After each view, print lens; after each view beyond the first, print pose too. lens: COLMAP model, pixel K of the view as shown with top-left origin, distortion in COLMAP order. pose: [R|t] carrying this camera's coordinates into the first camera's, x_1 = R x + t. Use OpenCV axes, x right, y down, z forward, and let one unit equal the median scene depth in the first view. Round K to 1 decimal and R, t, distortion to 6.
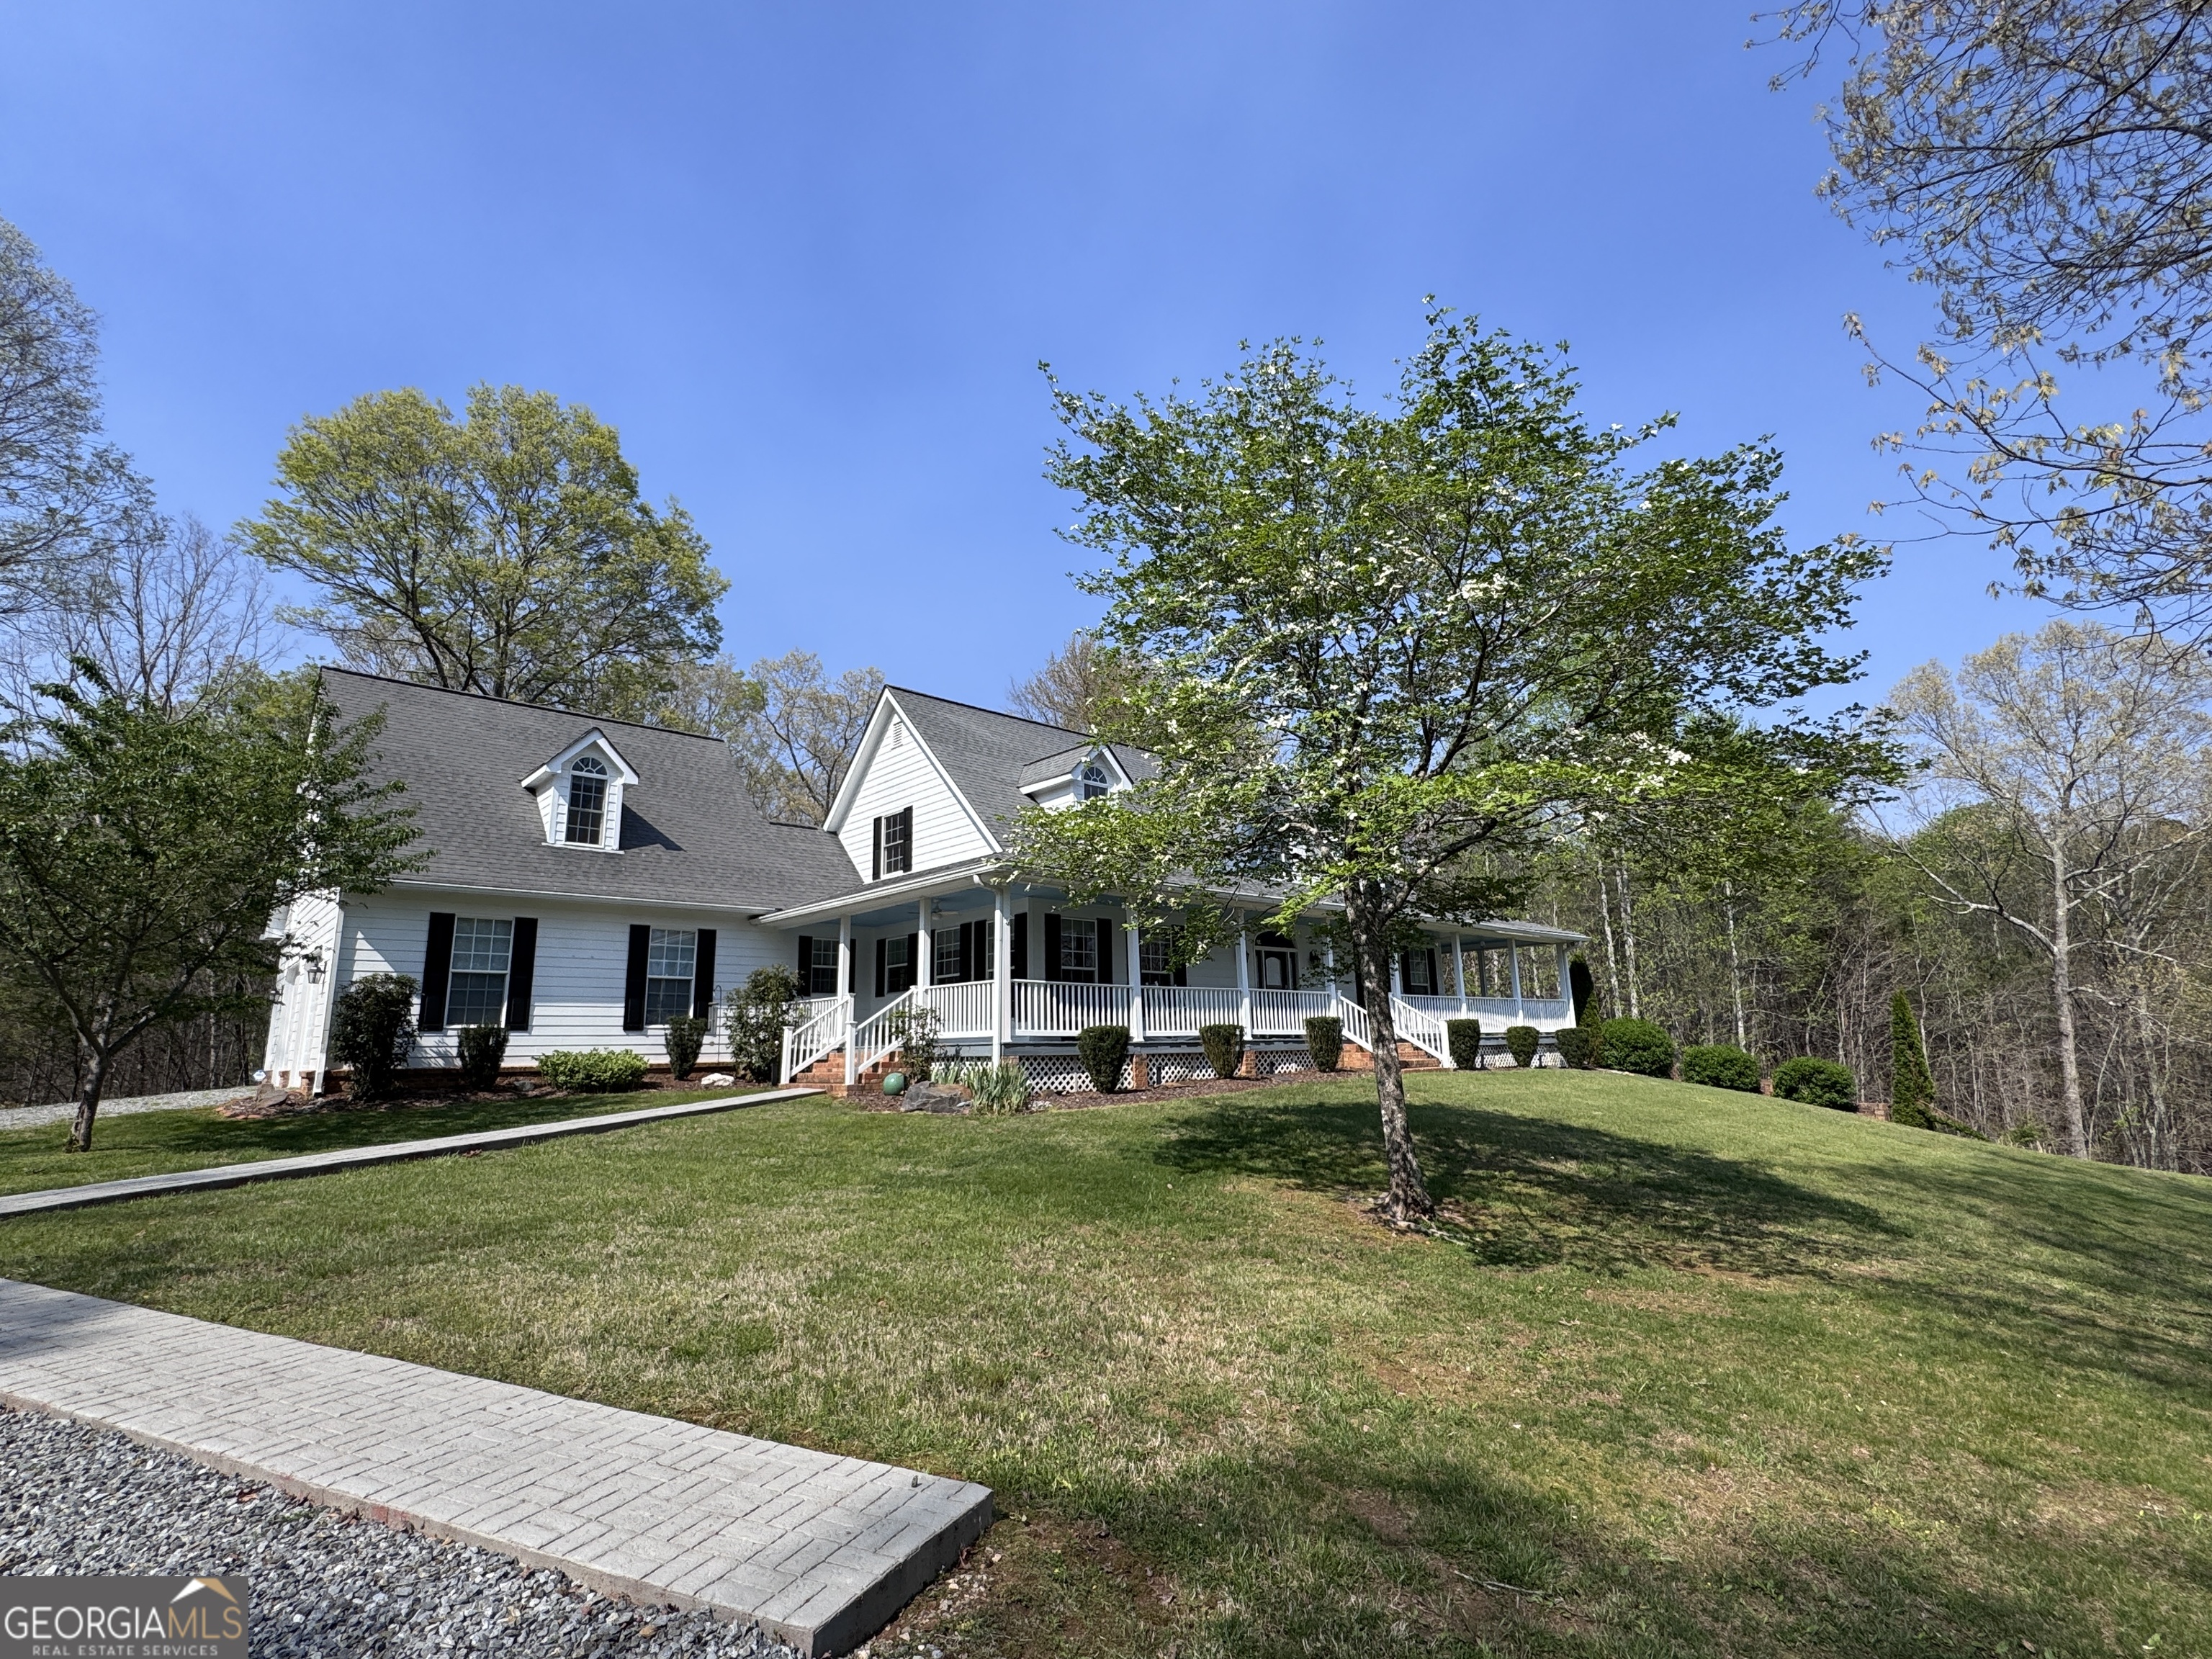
lens RADIAL K [[1048.0, 0, 1106.0], [0, 1048.0, 829.5], [0, 0, 1]] dist [-0.003665, -0.000635]
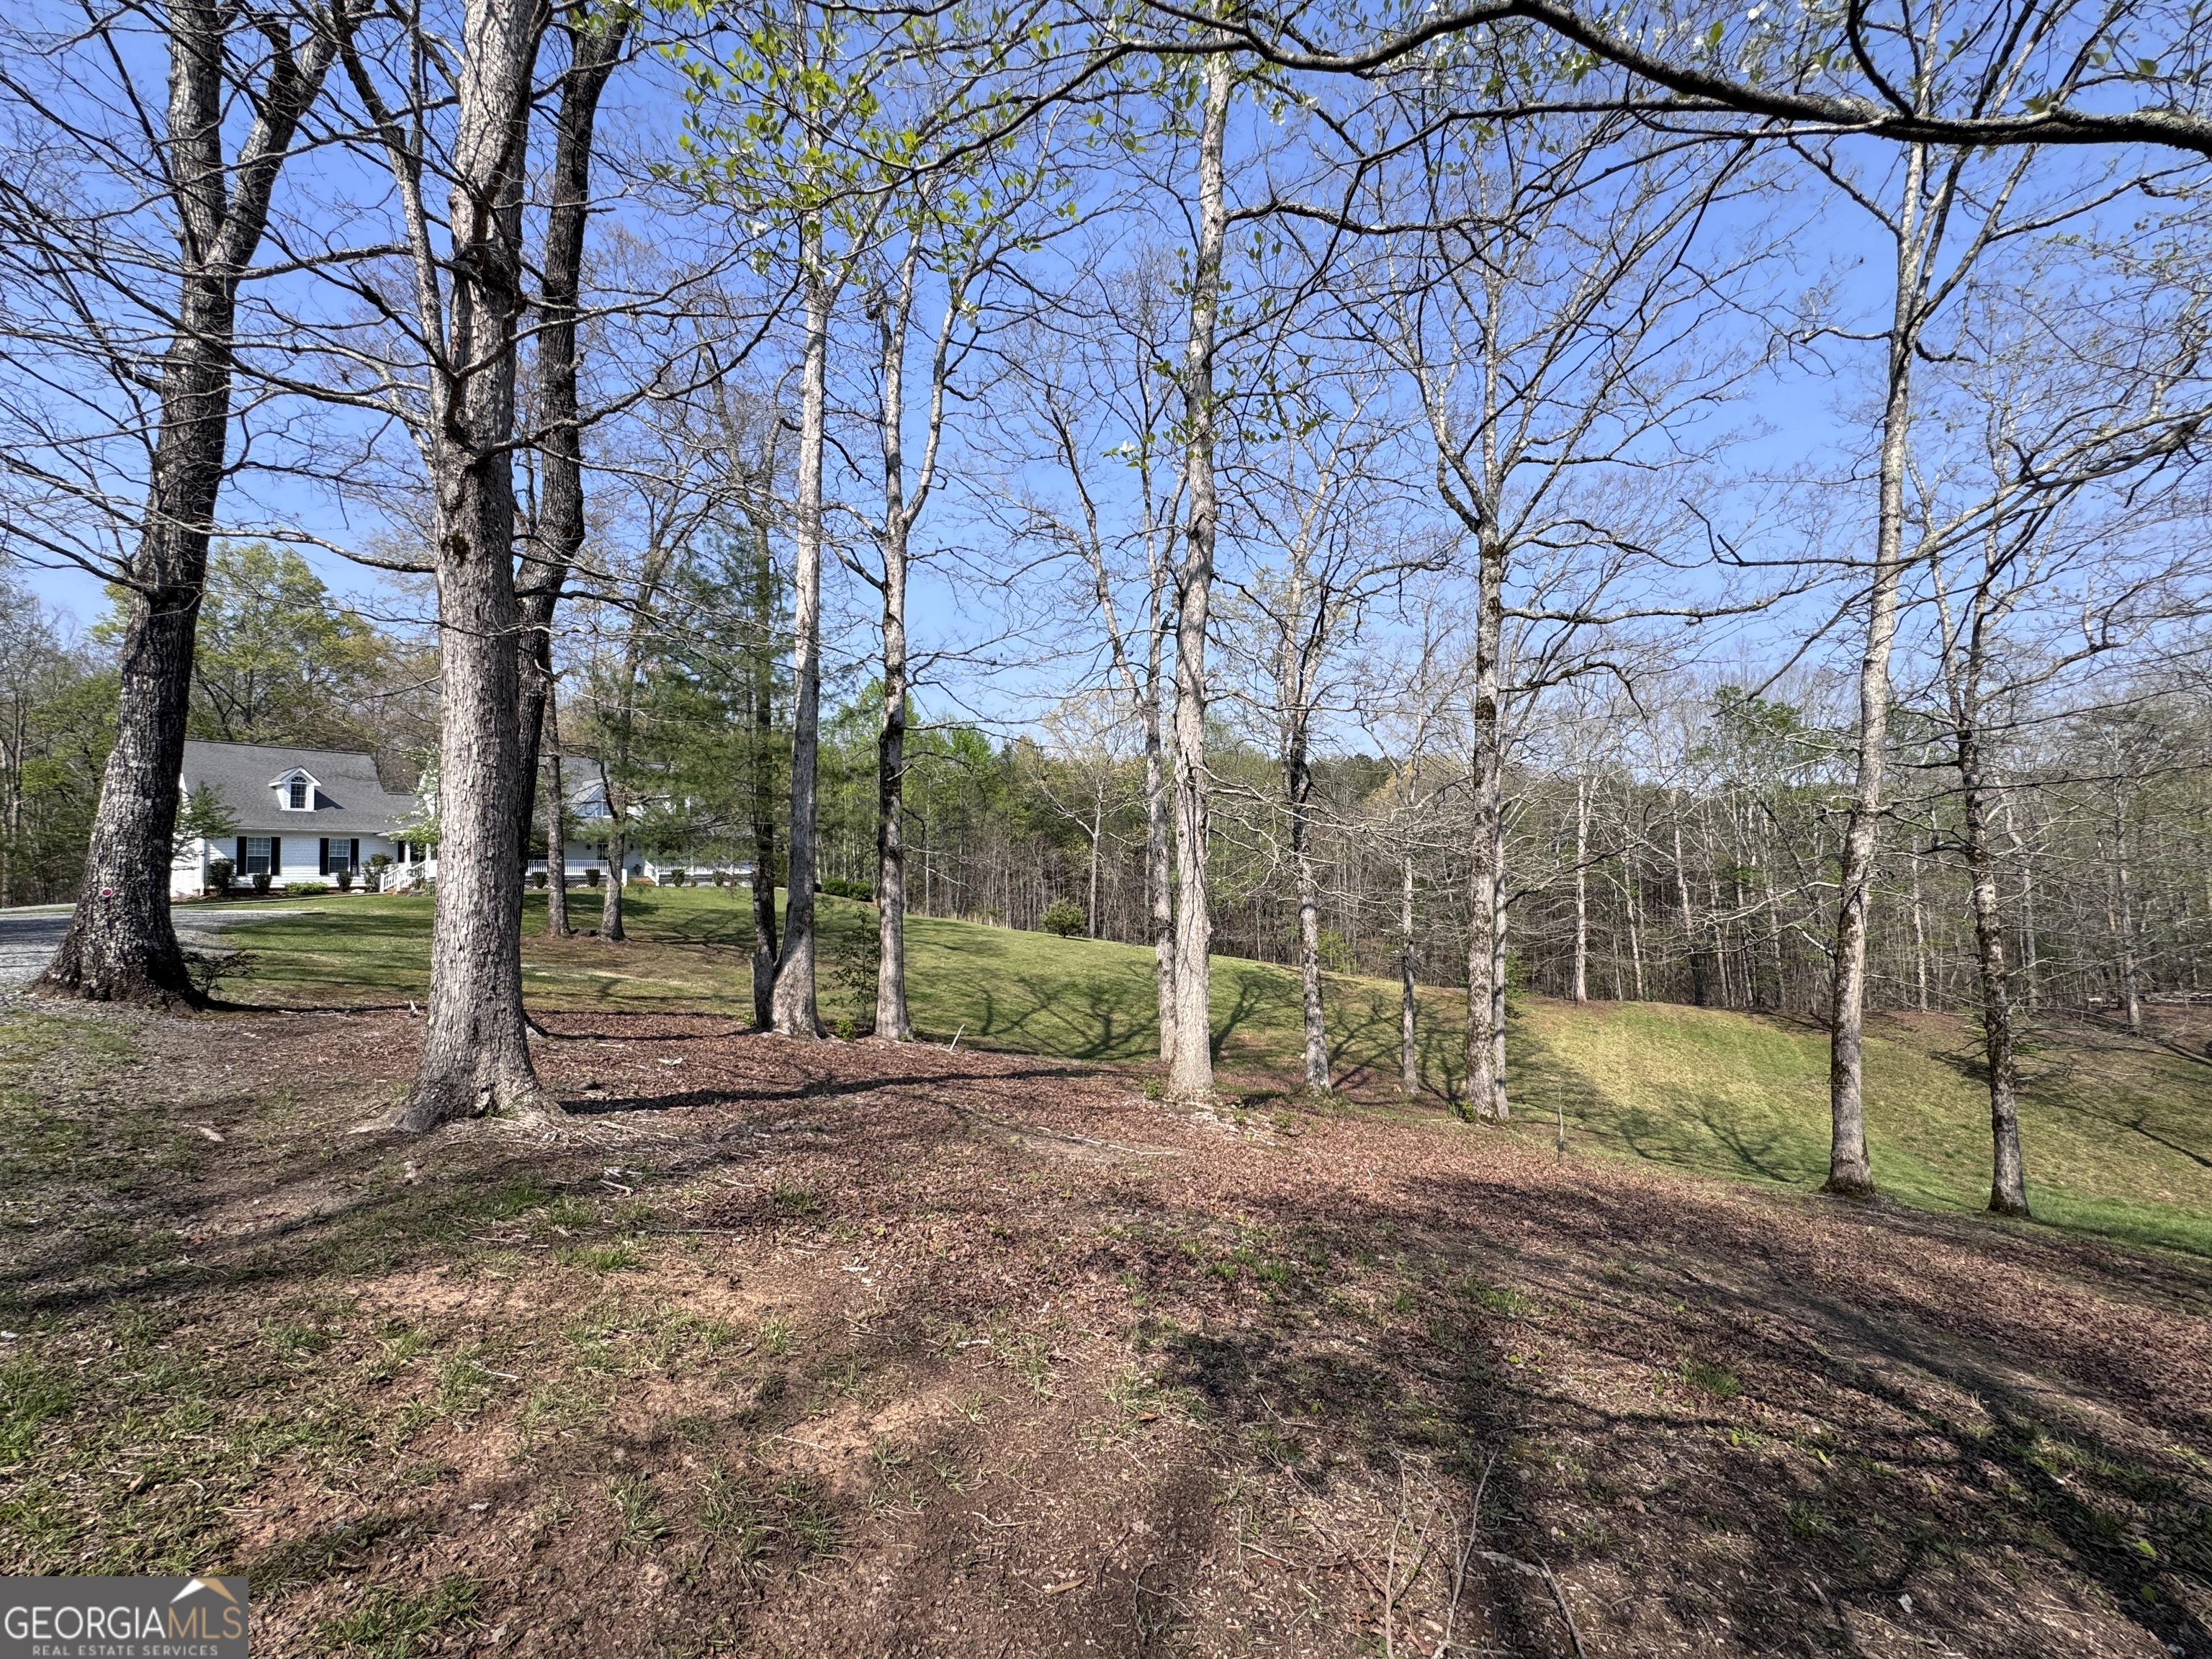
lens RADIAL K [[901.1, 0, 1106.0], [0, 901.1, 829.5], [0, 0, 1]] dist [-0.002532, -0.000231]
pose [[0.973301, 0.005131, 0.229474, 1.119601], [-0.038069, 0.989512, 0.139346, -0.373269], [-0.226352, -0.144361, 0.963288, -1.926843]]
